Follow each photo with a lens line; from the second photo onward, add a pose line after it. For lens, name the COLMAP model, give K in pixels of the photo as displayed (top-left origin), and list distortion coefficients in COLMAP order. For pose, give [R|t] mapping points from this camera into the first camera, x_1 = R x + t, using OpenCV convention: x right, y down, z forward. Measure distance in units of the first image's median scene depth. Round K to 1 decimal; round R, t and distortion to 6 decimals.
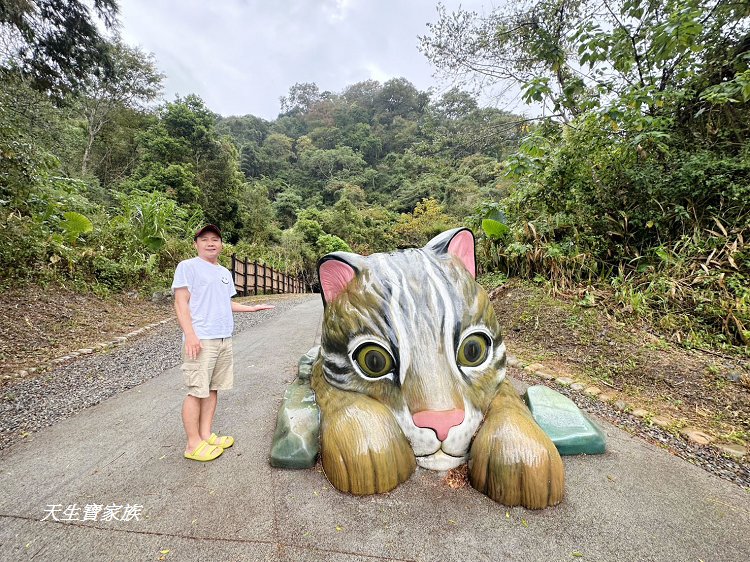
lens RADIAL K [[298.3, 0, 375.0], [0, 298.3, 281.0], [0, 0, 1]] dist [-0.002037, 0.000252]
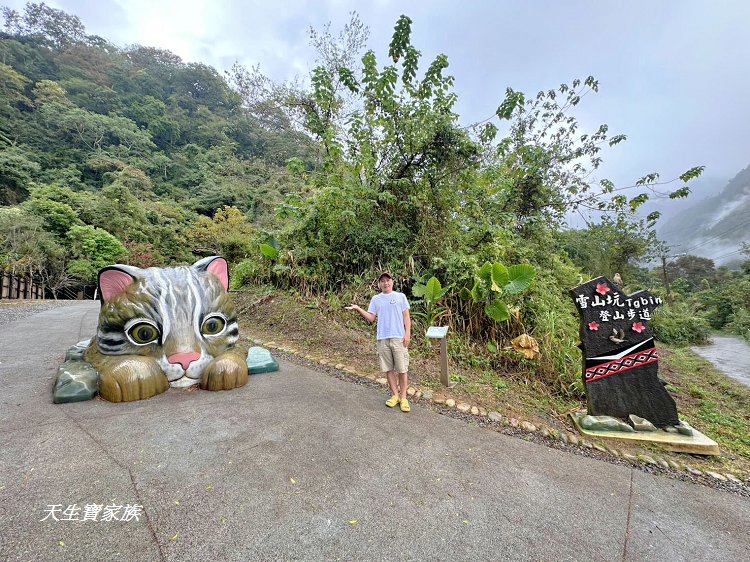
lens RADIAL K [[298.3, 0, 375.0], [0, 298.3, 281.0], [0, 0, 1]] dist [-0.002037, 0.000252]
pose [[0.810232, 0.056037, 0.583425, 0.017840], [-0.033909, 0.998233, -0.048788, 0.003811], [-0.585128, 0.019746, 0.810701, -0.382496]]
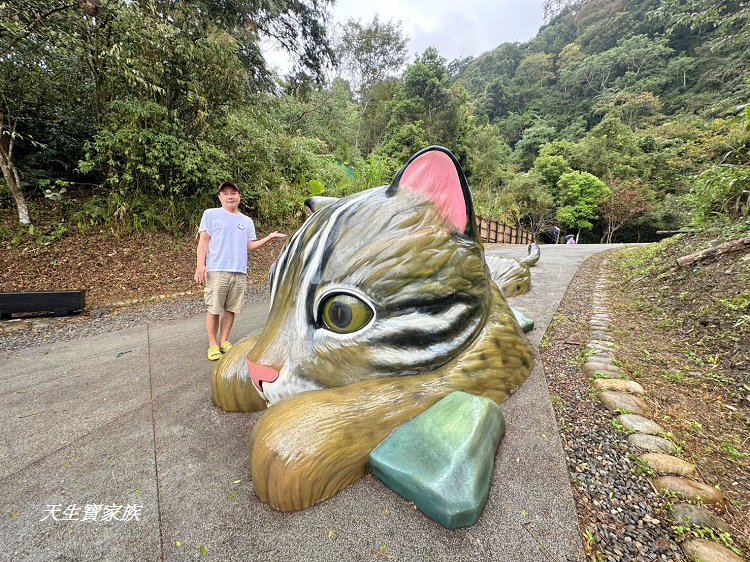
lens RADIAL K [[298.3, 0, 375.0], [0, 298.3, 281.0], [0, 0, 1]] dist [-0.002037, 0.000252]
pose [[0.710094, 0.124882, -0.692944, 0.327638], [-0.006587, 0.985281, 0.170817, 0.003138], [0.704077, -0.116732, 0.700464, 0.180623]]
